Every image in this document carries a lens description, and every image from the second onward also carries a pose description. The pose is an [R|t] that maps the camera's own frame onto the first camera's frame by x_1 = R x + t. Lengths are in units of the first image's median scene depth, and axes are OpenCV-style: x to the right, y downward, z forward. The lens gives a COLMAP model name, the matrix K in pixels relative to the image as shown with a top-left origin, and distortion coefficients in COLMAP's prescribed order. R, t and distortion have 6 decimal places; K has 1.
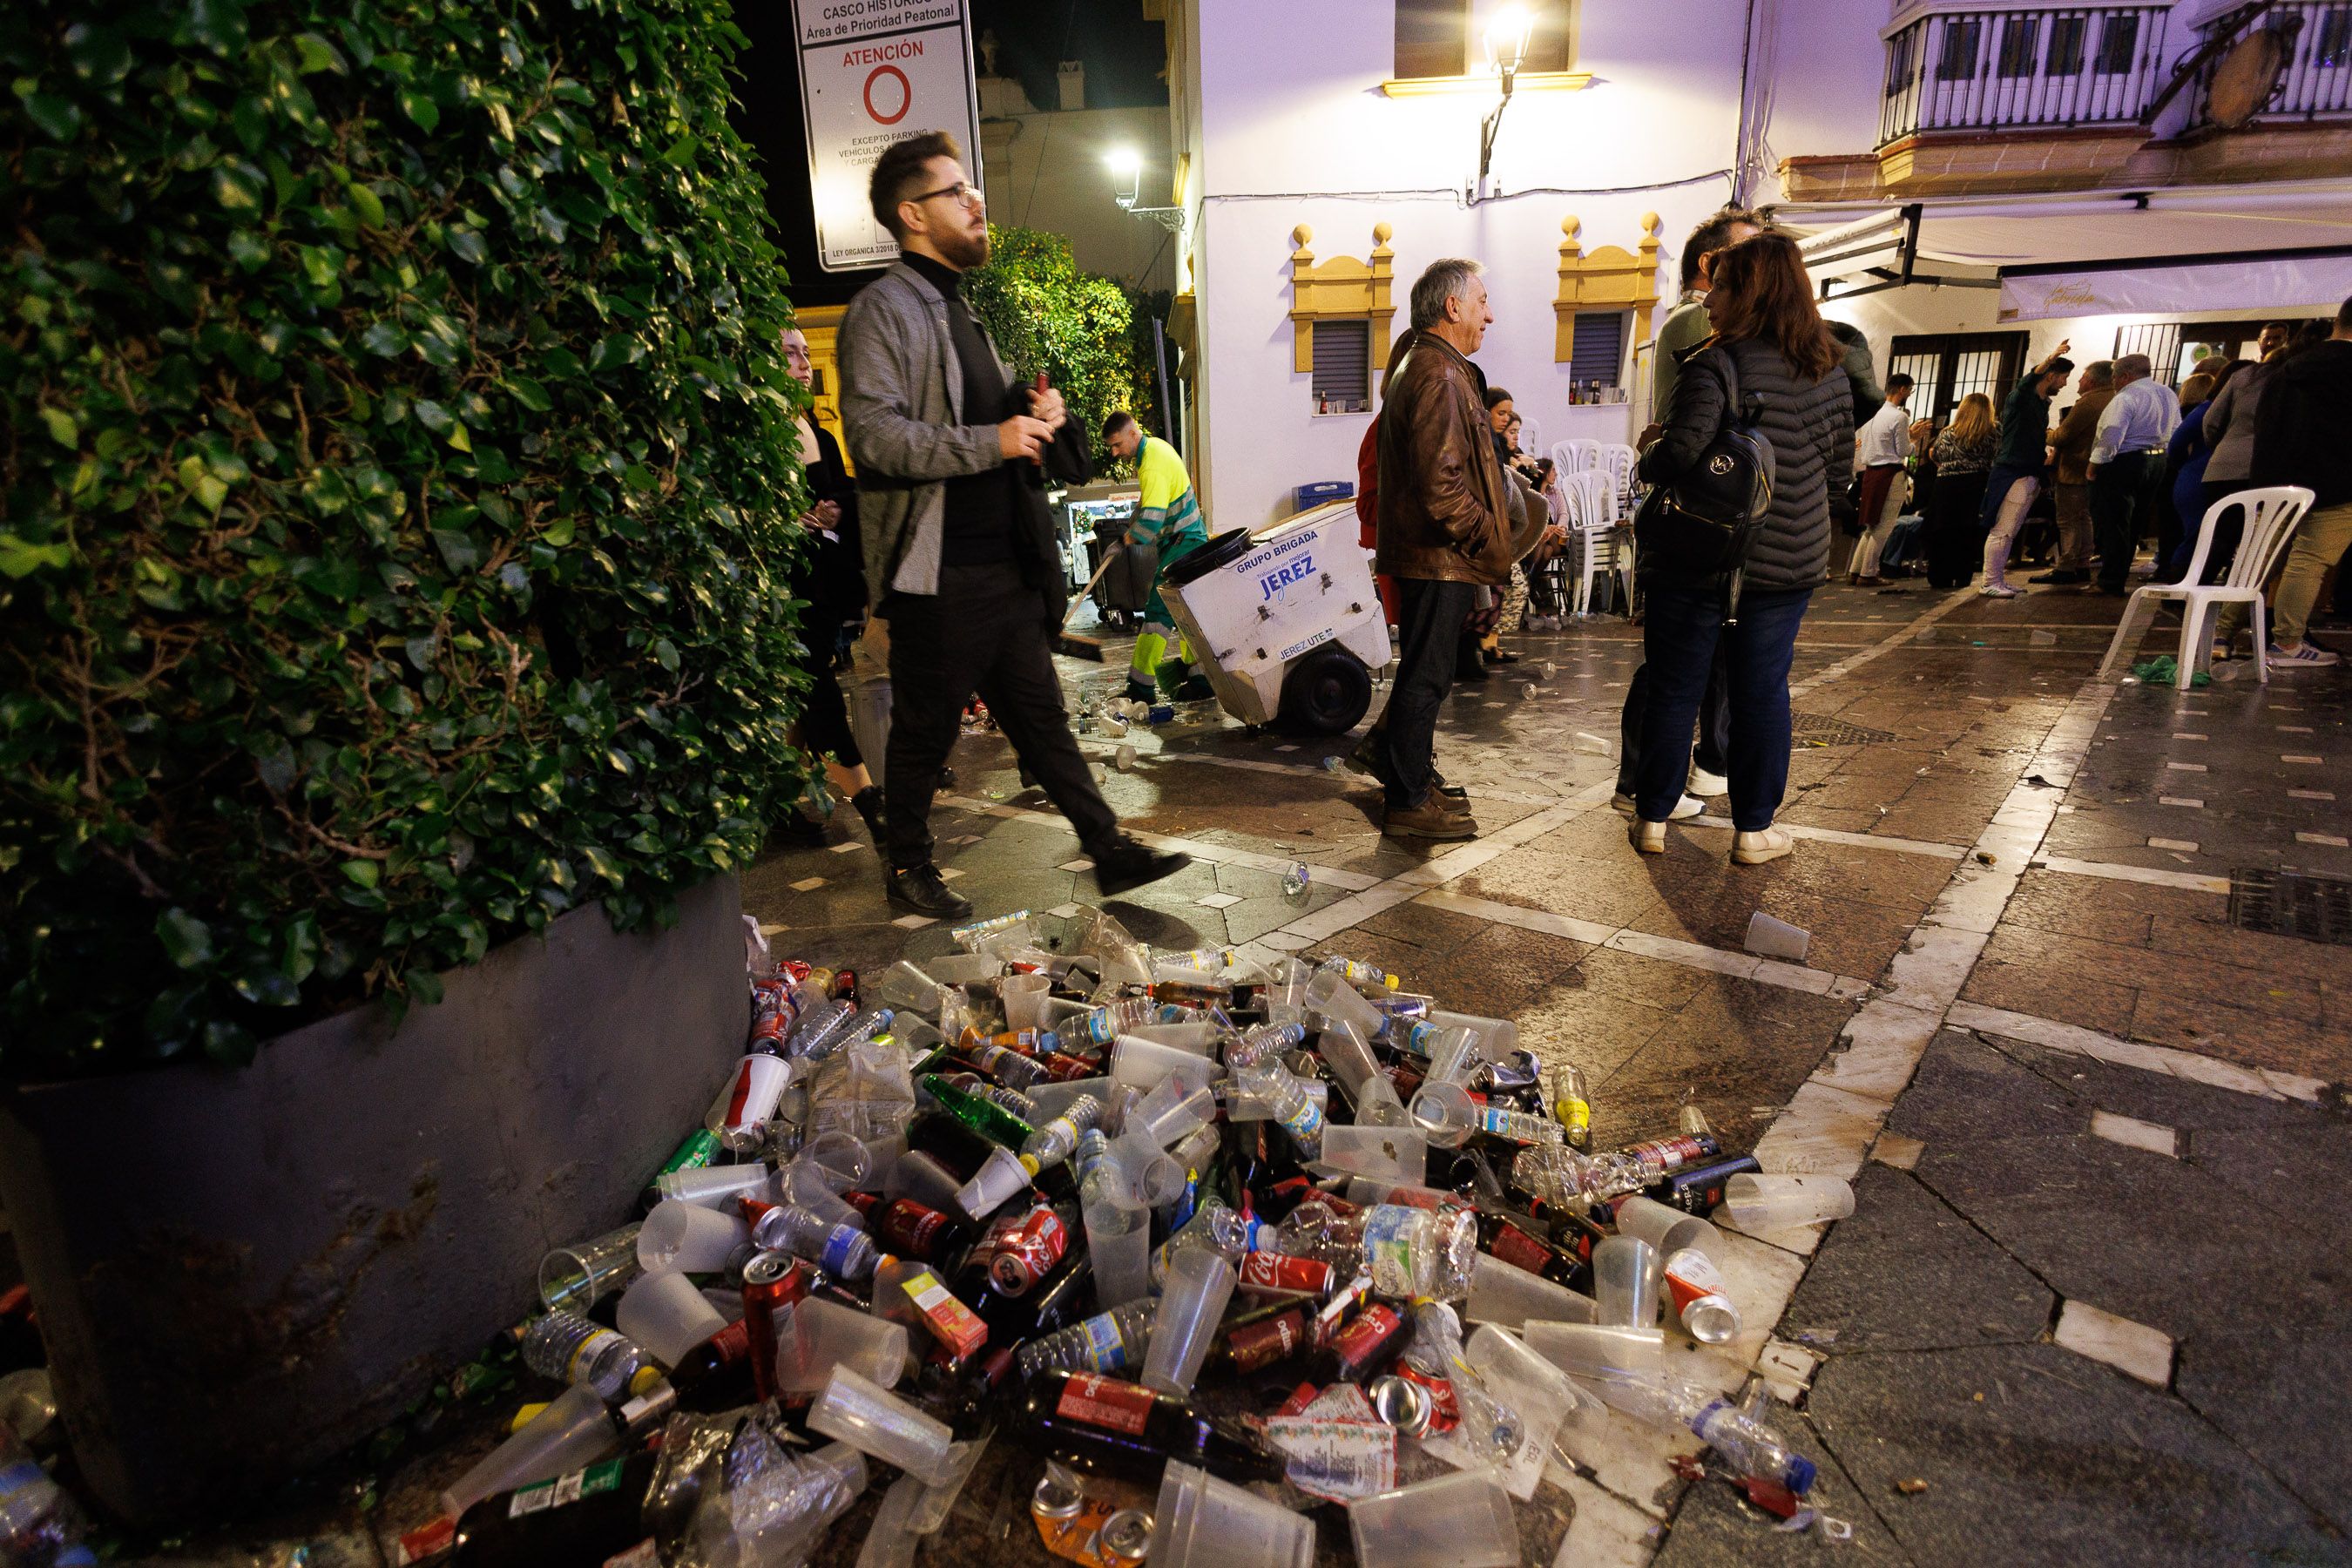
lens RADIAL K [[1103.4, 0, 1176.0], [0, 1103.4, 784.0], [0, 0, 1]] dist [0.011675, -0.000986]
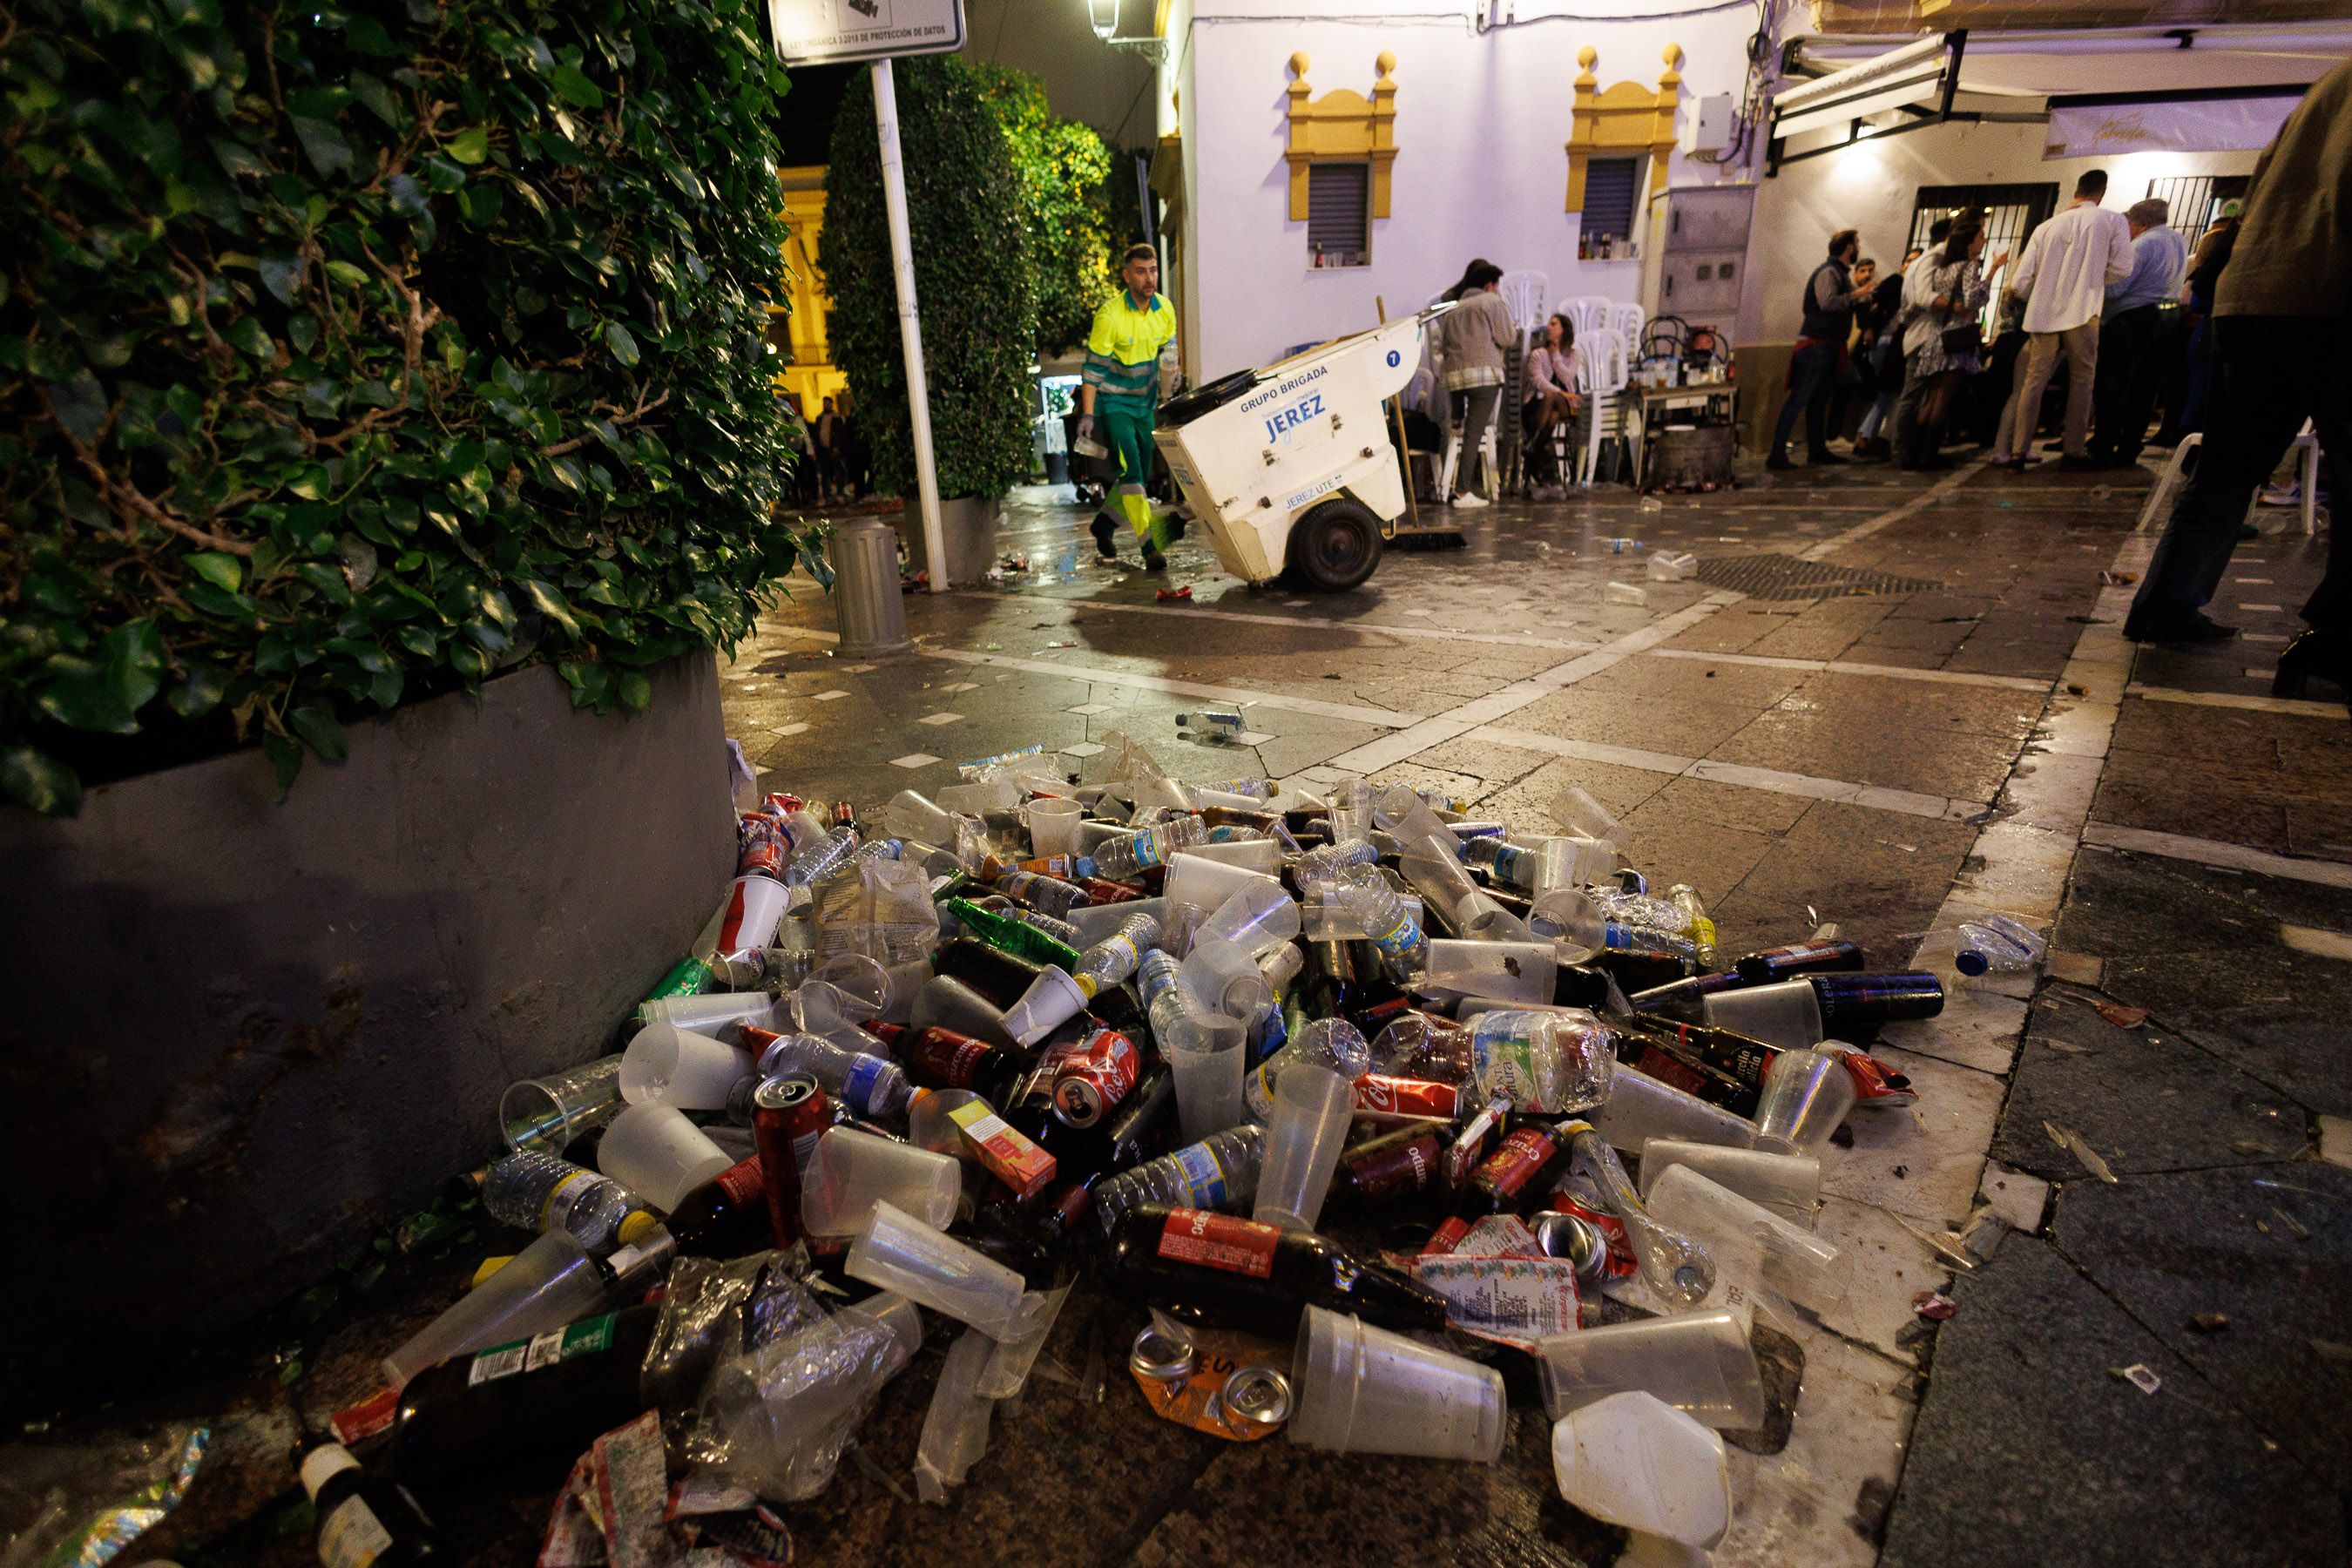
lens RADIAL K [[1103.4, 0, 1176.0], [0, 1103.4, 784.0], [0, 0, 1]] dist [0.011675, -0.000986]
pose [[0.999654, -0.003944, 0.026016, -0.087093], [0.001650, 0.996154, 0.087605, 0.120970], [-0.026262, -0.087532, 0.995816, 0.176685]]
